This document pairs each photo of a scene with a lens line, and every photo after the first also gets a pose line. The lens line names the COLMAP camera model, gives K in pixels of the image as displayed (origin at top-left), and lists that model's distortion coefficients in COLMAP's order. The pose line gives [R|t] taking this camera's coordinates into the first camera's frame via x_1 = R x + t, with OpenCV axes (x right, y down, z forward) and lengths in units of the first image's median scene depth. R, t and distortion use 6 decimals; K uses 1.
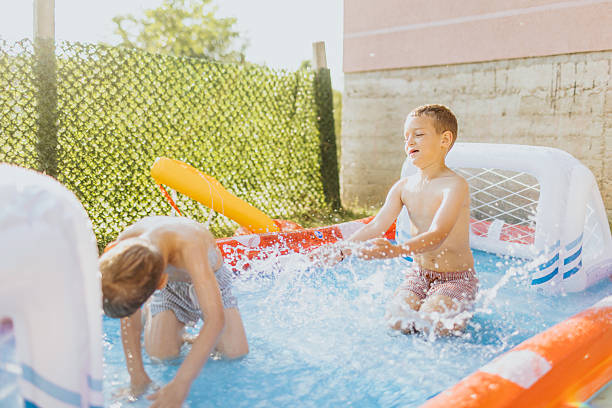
lens RADIAL K [[595.0, 0, 317.2], [0, 595.0, 189.2], [0, 0, 1]] dist [0.042919, 0.000000]
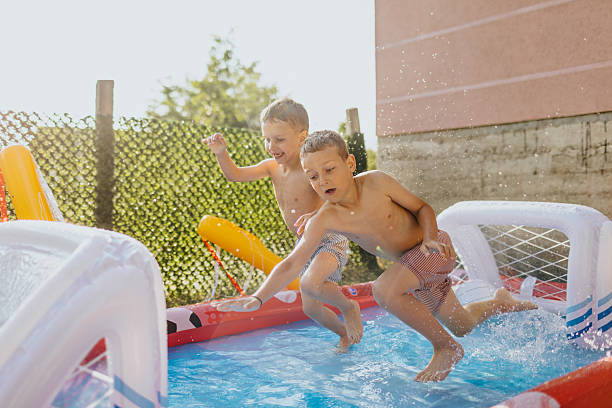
lens RADIAL K [[595.0, 0, 299.4], [0, 595.0, 192.6], [0, 0, 1]] dist [0.042919, 0.000000]
pose [[0.995024, -0.018107, -0.097976, 0.013217], [0.008259, 0.994953, -0.099999, 0.006802], [0.099292, 0.098693, 0.990152, -0.048079]]
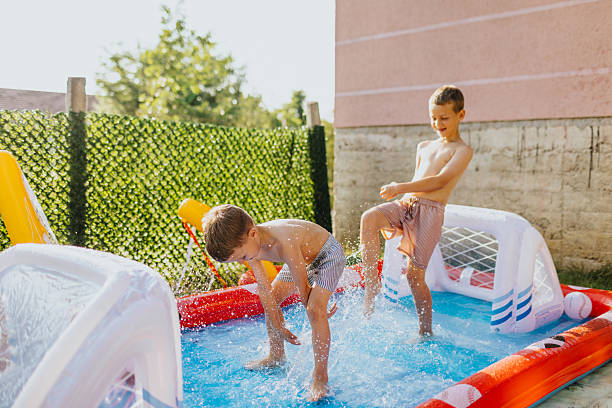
lens RADIAL K [[595.0, 0, 314.7], [0, 595.0, 203.7], [0, 0, 1]] dist [0.042919, 0.000000]
pose [[0.999959, -0.004422, 0.007871, -0.004225], [0.004614, 0.999690, -0.024468, -0.037889], [-0.007760, 0.024503, 0.999670, -0.131984]]
